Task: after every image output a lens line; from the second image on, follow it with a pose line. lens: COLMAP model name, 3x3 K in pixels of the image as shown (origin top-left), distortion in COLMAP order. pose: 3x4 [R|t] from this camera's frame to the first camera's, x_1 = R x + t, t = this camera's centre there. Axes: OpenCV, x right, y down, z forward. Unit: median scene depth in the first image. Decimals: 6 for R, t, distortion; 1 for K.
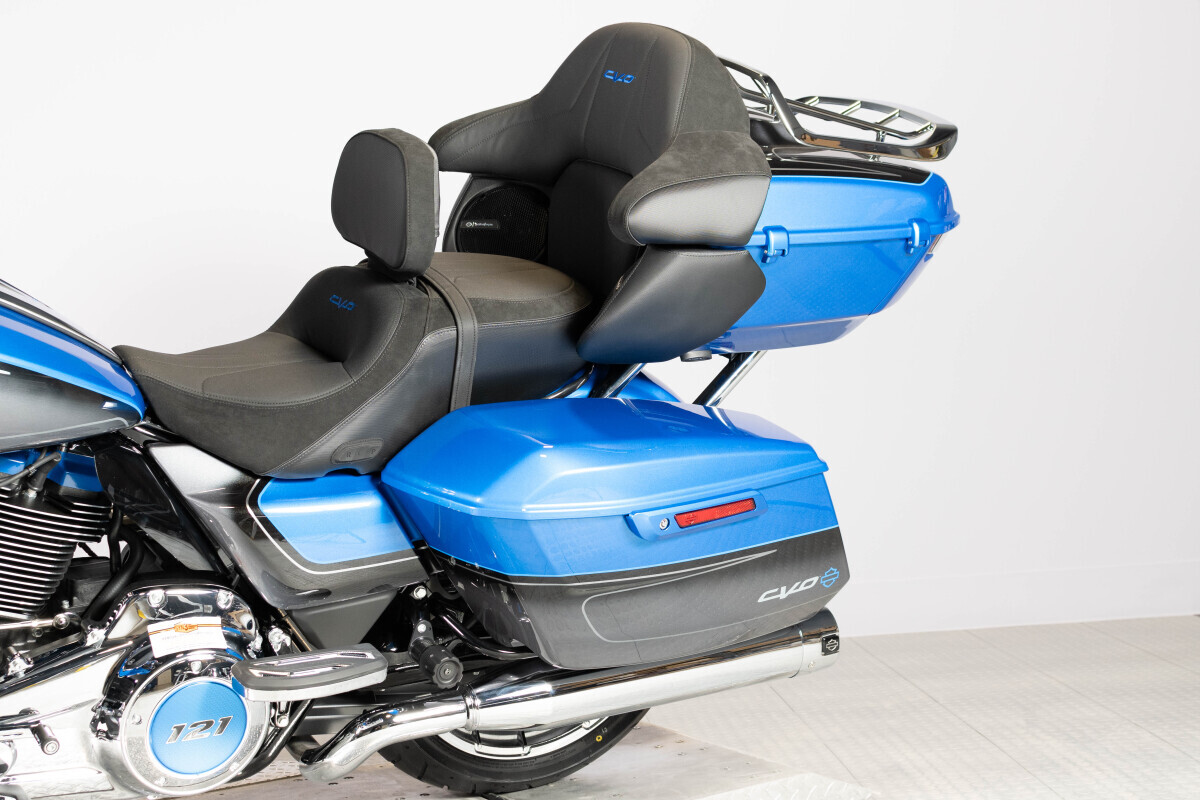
lens RADIAL K [[1824.0, 0, 547.3], [0, 1824.0, 419.5], [0, 0, 1]] dist [-0.005499, 0.000000]
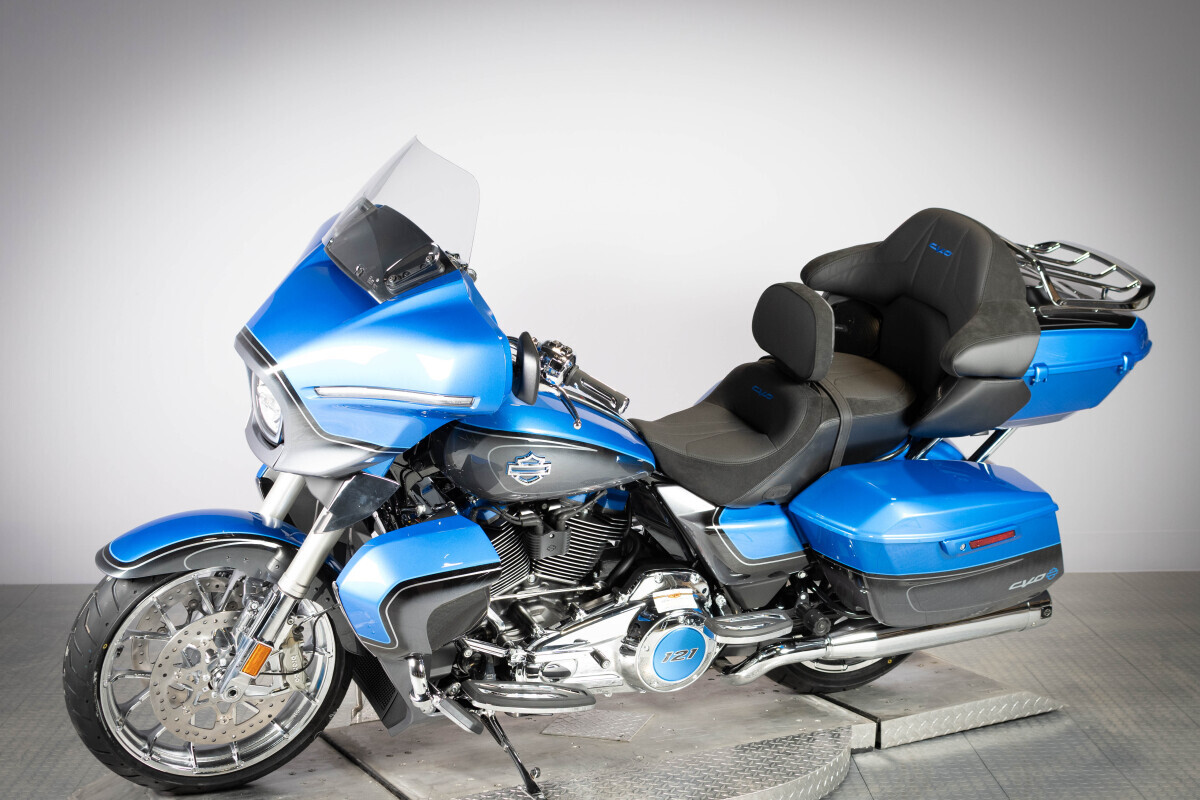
lens RADIAL K [[1824.0, 0, 609.8], [0, 1824.0, 451.0], [0, 0, 1]] dist [-0.005499, 0.000000]
pose [[0.998488, 0.050607, -0.021486, -0.209479], [-0.048054, 0.993190, 0.106132, -0.176719], [0.026711, -0.104939, 0.994120, -0.598871]]
